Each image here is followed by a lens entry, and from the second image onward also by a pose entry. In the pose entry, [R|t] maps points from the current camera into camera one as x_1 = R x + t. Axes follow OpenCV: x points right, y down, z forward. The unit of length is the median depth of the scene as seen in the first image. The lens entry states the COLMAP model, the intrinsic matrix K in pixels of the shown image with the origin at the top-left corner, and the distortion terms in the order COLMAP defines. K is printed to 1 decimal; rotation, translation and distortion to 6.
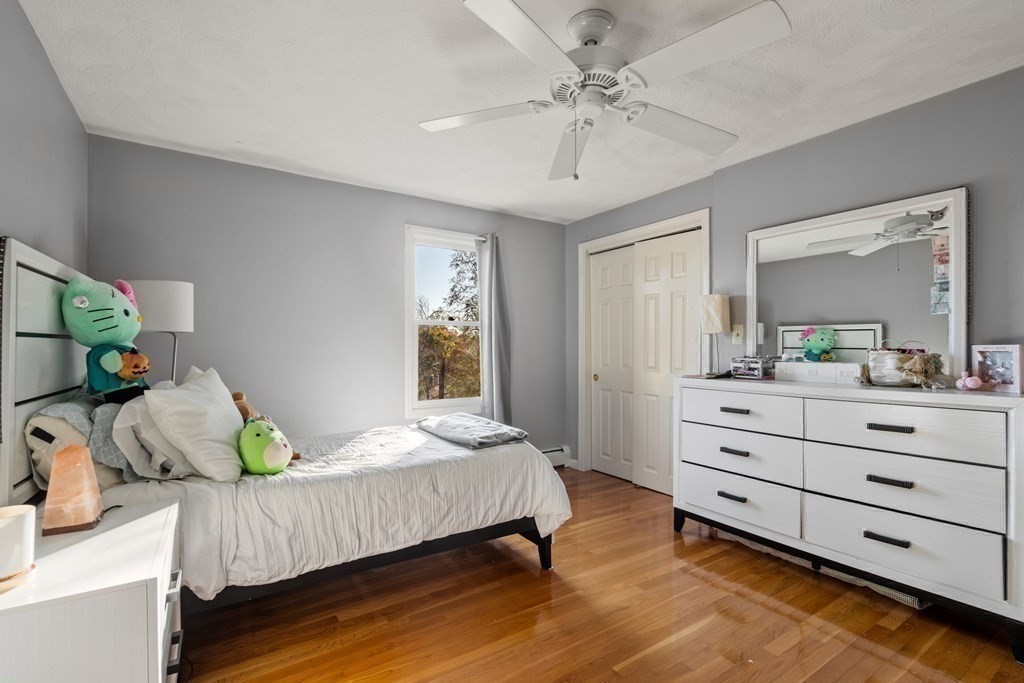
lens RADIAL K [[467.5, 0, 511.7], [0, 467.5, 354.0], [0, 0, 1]] dist [0.001467, 0.001058]
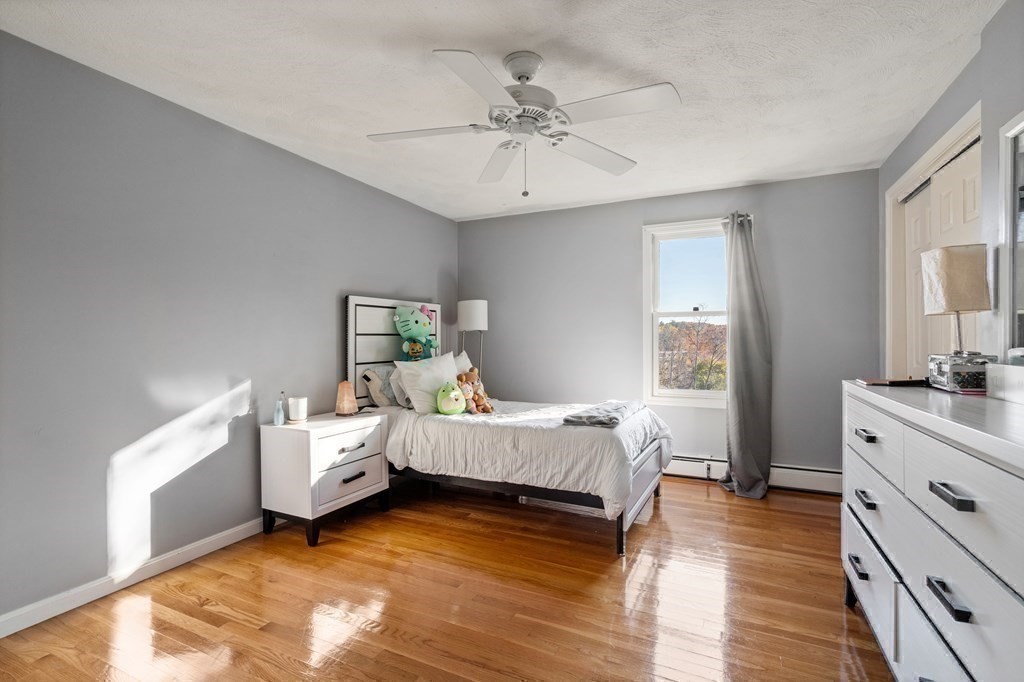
lens RADIAL K [[462.9, 0, 514.0], [0, 462.9, 347.3], [0, 0, 1]] dist [-0.000762, 0.000051]
pose [[0.521715, 0.011855, -0.853038, 0.947410], [-0.006437, 0.999930, 0.009959, -0.004110], [0.853096, 0.000295, 0.521754, 0.311908]]
